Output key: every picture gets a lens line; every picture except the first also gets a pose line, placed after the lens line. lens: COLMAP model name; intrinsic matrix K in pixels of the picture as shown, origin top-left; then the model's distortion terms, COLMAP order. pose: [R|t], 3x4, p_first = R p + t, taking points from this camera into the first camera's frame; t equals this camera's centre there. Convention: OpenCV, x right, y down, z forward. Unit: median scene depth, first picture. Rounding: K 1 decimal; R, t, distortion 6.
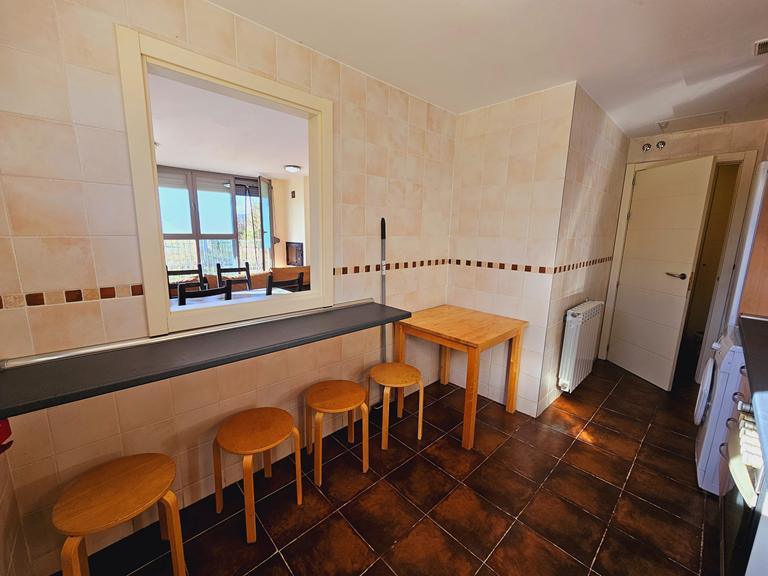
lens RADIAL K [[314.5, 0, 375.5], [0, 314.5, 288.7], [0, 0, 1]] dist [0.001445, -0.002015]
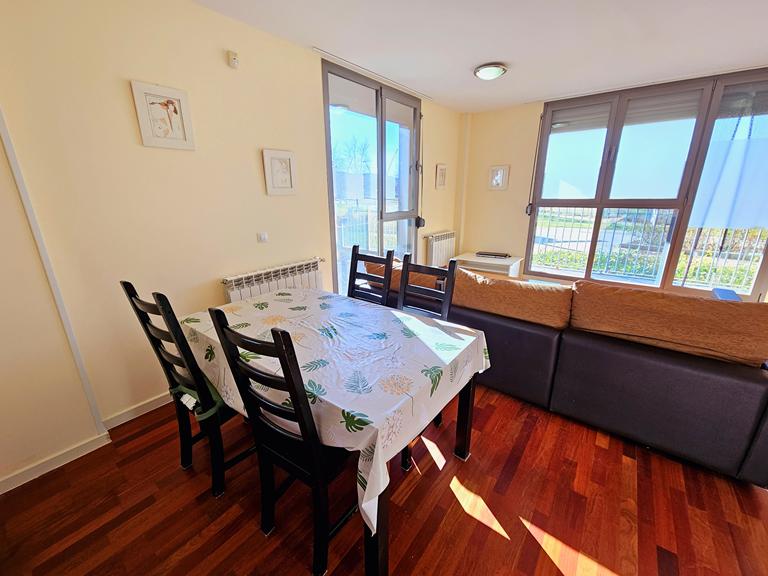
lens RADIAL K [[314.5, 0, 376.9], [0, 314.5, 290.8], [0, 0, 1]] dist [0.001445, -0.002015]
pose [[0.147223, 0.273153, -0.950638, 0.028746], [-0.164399, 0.954500, 0.248803, -0.079200], [0.975345, 0.119654, 0.185431, 0.451918]]
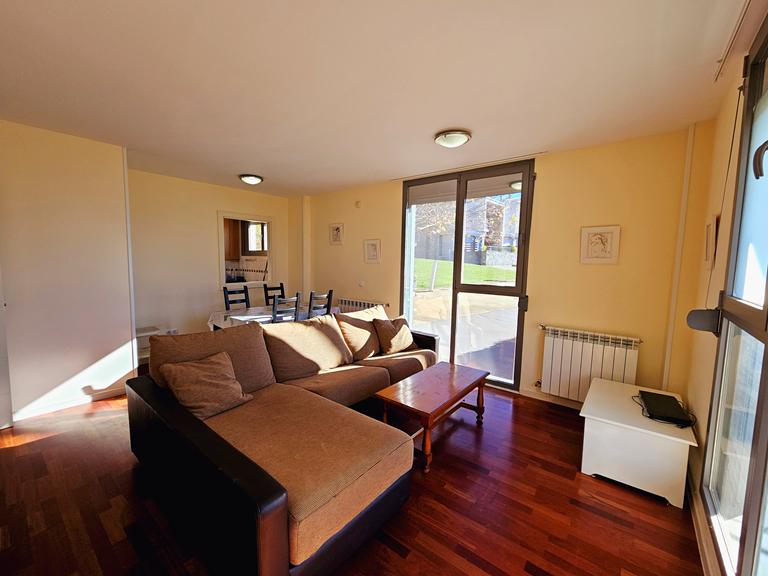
lens RADIAL K [[314.5, 0, 383.3], [0, 314.5, 290.1], [0, 0, 1]] dist [0.001445, -0.002015]
pose [[-0.989038, -0.024382, -0.145635, -0.340080], [-0.062763, 0.962161, 0.265153, -0.214241], [0.133659, 0.271387, -0.953144, 1.123379]]
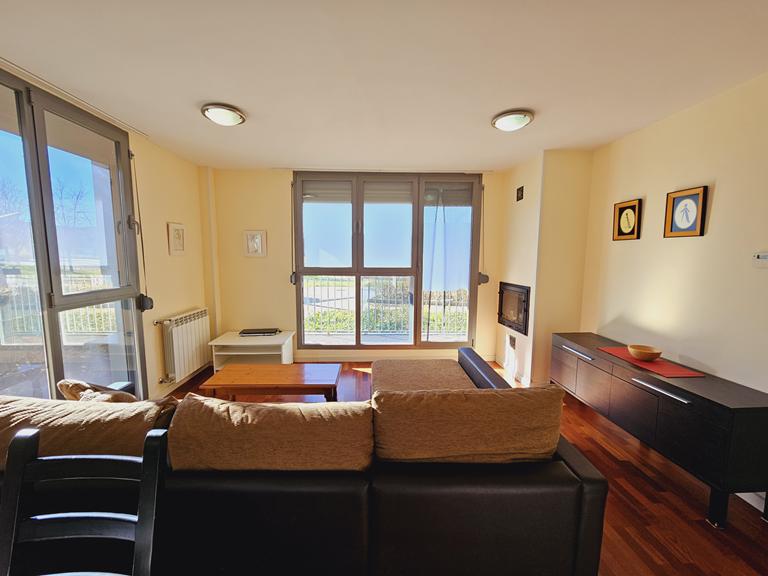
lens RADIAL K [[314.5, 0, 374.3], [0, 314.5, 289.5], [0, 0, 1]] dist [0.001445, -0.002015]
pose [[0.746548, 0.061617, -0.662473, -0.097338], [-0.113750, 0.992863, -0.035840, -0.107863], [0.655536, 0.102112, 0.748228, 0.527249]]
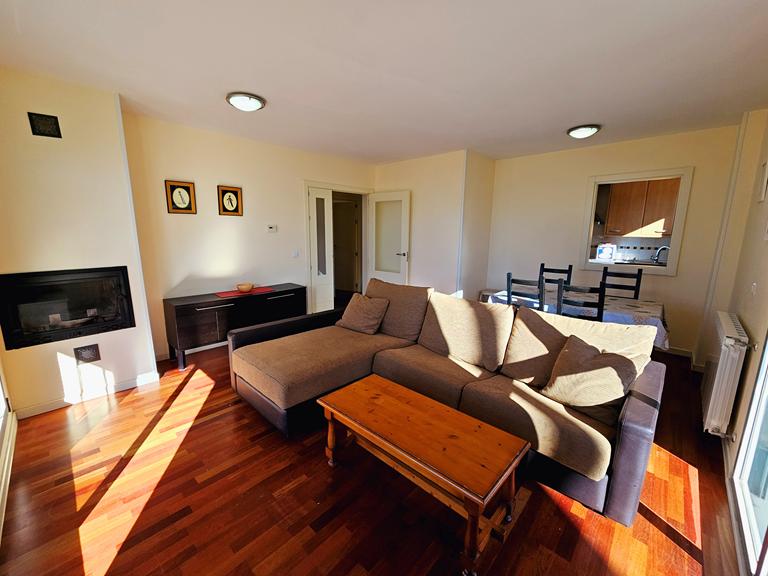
lens RADIAL K [[314.5, 0, 372.3], [0, 314.5, 288.0], [0, 0, 1]] dist [0.001445, -0.002015]
pose [[-0.044193, -0.197380, 0.979330, -0.710936], [0.176190, 0.963383, 0.202116, -0.161447], [-0.983364, 0.181480, -0.007798, 0.789698]]
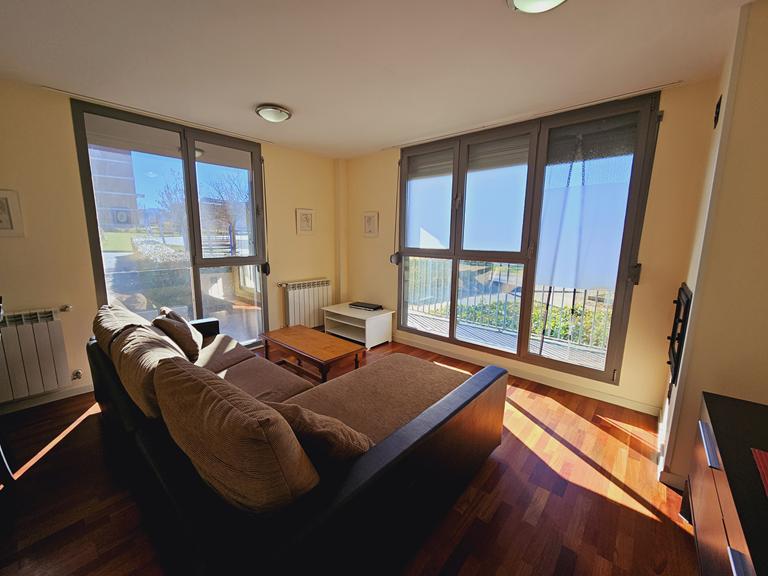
lens RADIAL K [[314.5, 0, 376.6], [0, 314.5, 290.0], [0, 0, 1]] dist [0.001445, -0.002015]
pose [[0.089086, 0.149355, -0.984762, -0.003396], [-0.190374, 0.973019, 0.130352, -0.149946], [0.977661, 0.175861, 0.115115, 0.804040]]
